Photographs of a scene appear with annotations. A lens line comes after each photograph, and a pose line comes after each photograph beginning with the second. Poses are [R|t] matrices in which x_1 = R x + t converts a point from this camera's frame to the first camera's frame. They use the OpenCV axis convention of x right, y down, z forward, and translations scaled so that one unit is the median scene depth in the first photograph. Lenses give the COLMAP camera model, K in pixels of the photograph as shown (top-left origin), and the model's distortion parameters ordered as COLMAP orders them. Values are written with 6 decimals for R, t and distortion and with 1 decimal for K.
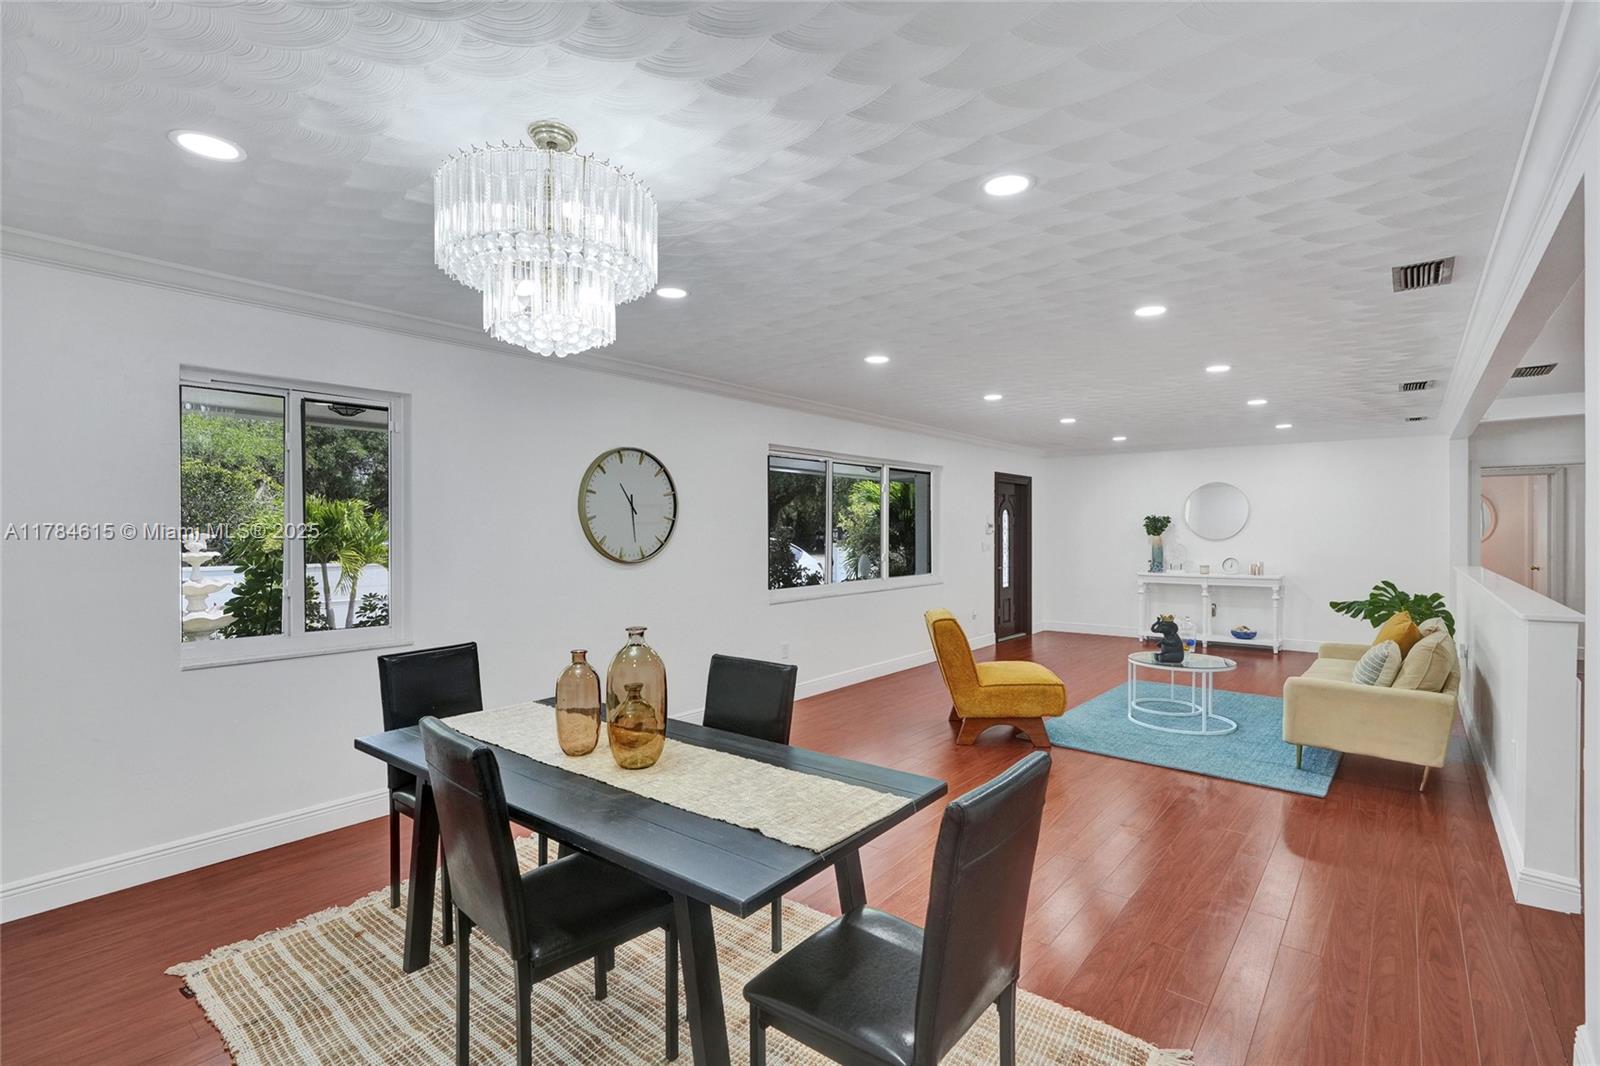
lens RADIAL K [[726.3, 0, 802.4], [0, 726.3, 531.2], [0, 0, 1]] dist [-0.009395, 0.002104]
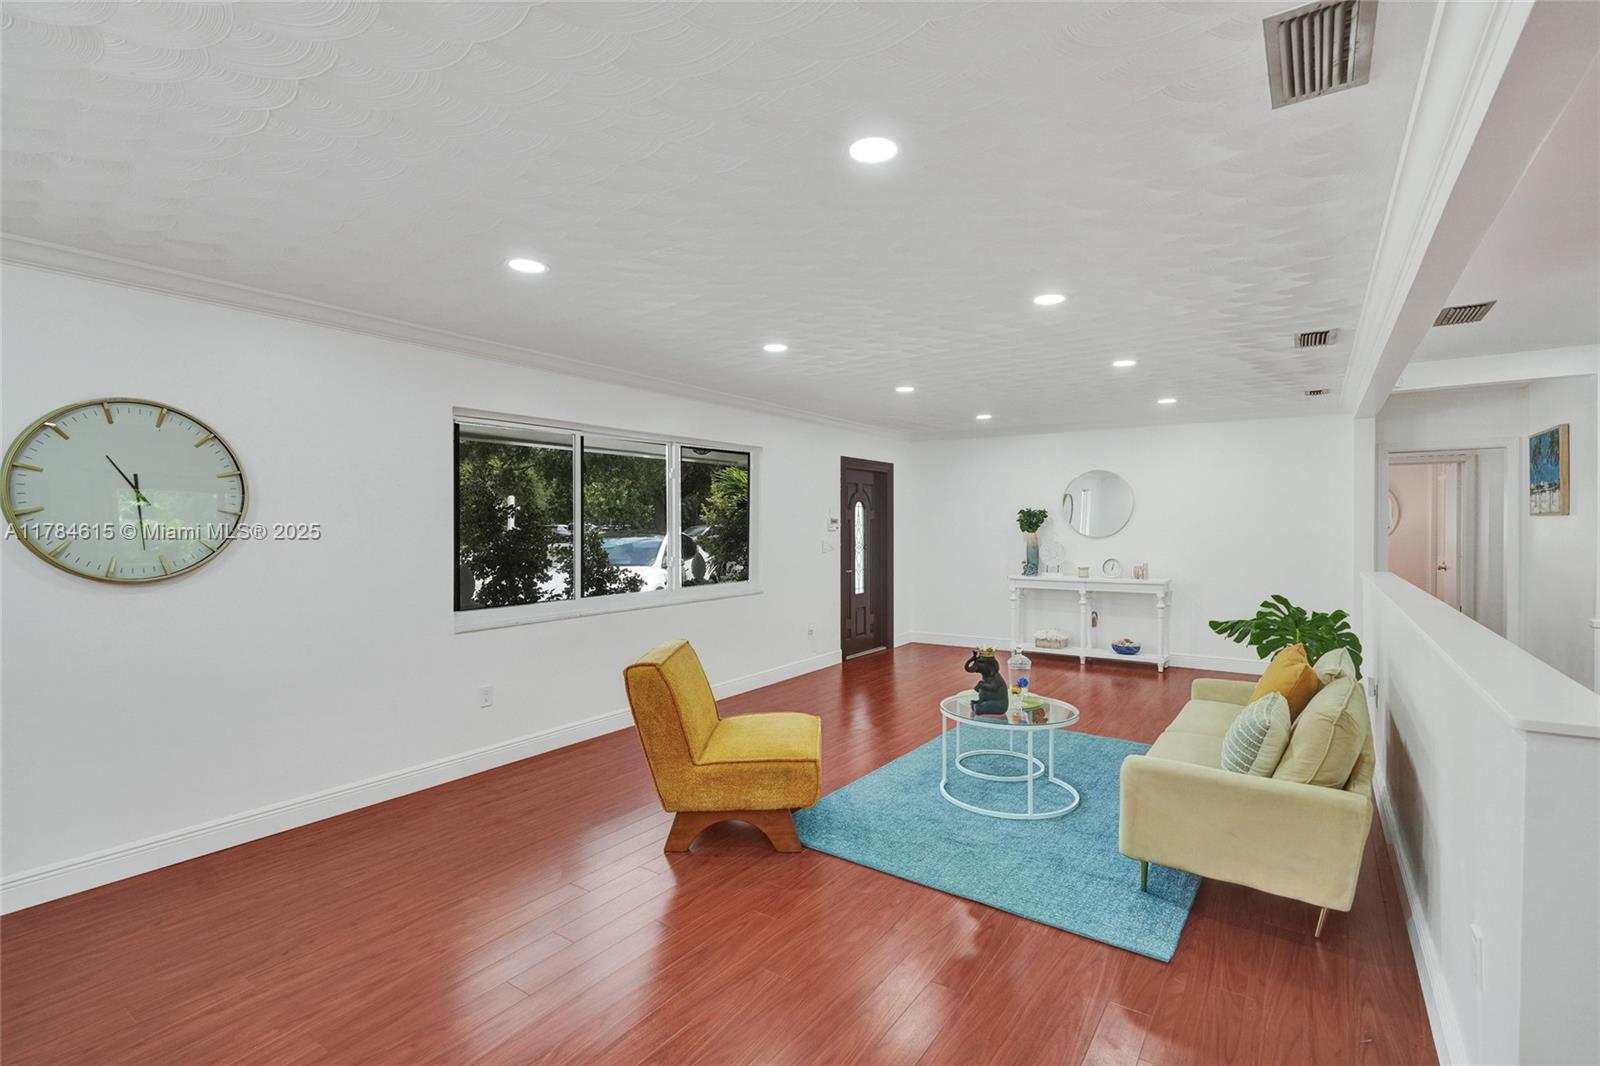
lens RADIAL K [[726.3, 0, 800.1], [0, 726.3, 528.1], [0, 0, 1]] dist [-0.009395, 0.002104]
pose [[0.996724, -0.000447, 0.080882, 0.238181], [-0.000044, 0.999982, 0.006075, -0.006239], [-0.080884, -0.006059, 0.996705, 0.273495]]
